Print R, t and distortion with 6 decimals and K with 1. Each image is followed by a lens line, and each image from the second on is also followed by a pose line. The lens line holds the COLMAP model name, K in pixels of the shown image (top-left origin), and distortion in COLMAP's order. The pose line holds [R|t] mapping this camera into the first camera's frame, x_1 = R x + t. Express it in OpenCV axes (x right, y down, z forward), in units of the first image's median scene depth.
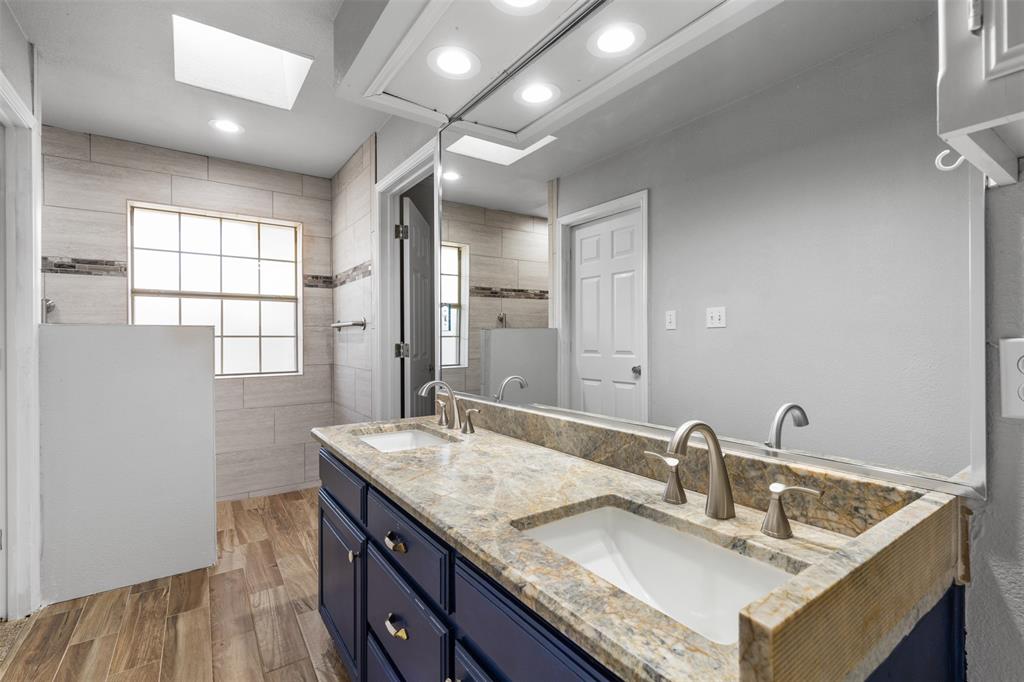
lens RADIAL K [[463.9, 0, 513.5], [0, 463.9, 339.0], [0, 0, 1]] dist [0.008269, -0.001266]
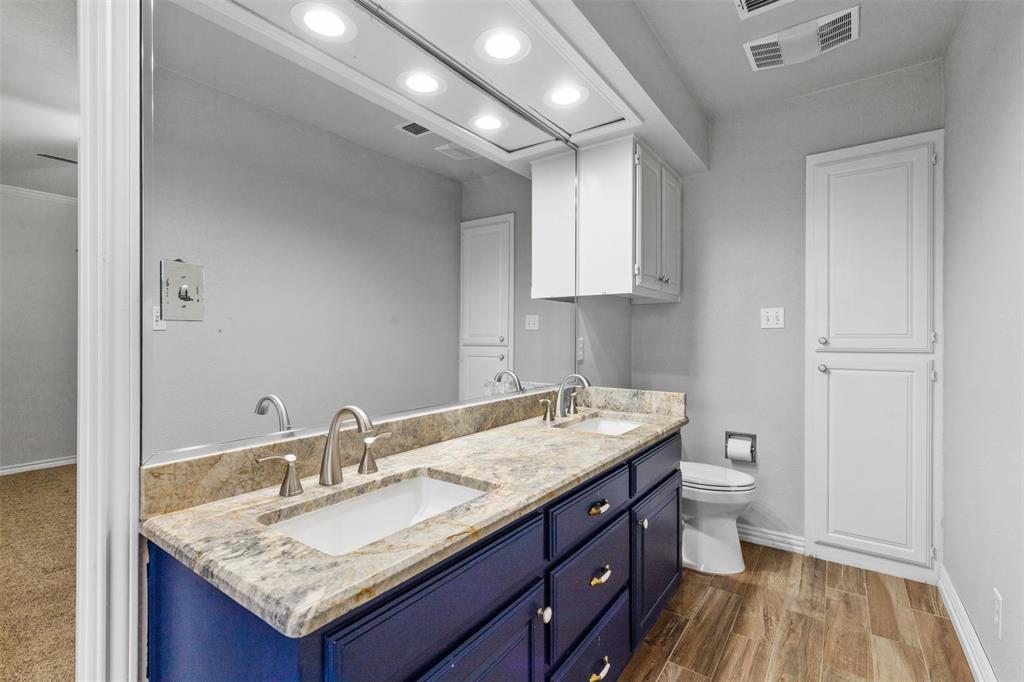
lens RADIAL K [[463.9, 0, 513.2], [0, 463.9, 338.5], [0, 0, 1]] dist [0.008269, -0.001266]
pose [[-0.324819, -0.002855, 0.945772, -1.068411], [0.003379, 0.999986, 0.004179, -0.006453], [-0.945770, 0.004553, -0.324805, 1.291451]]
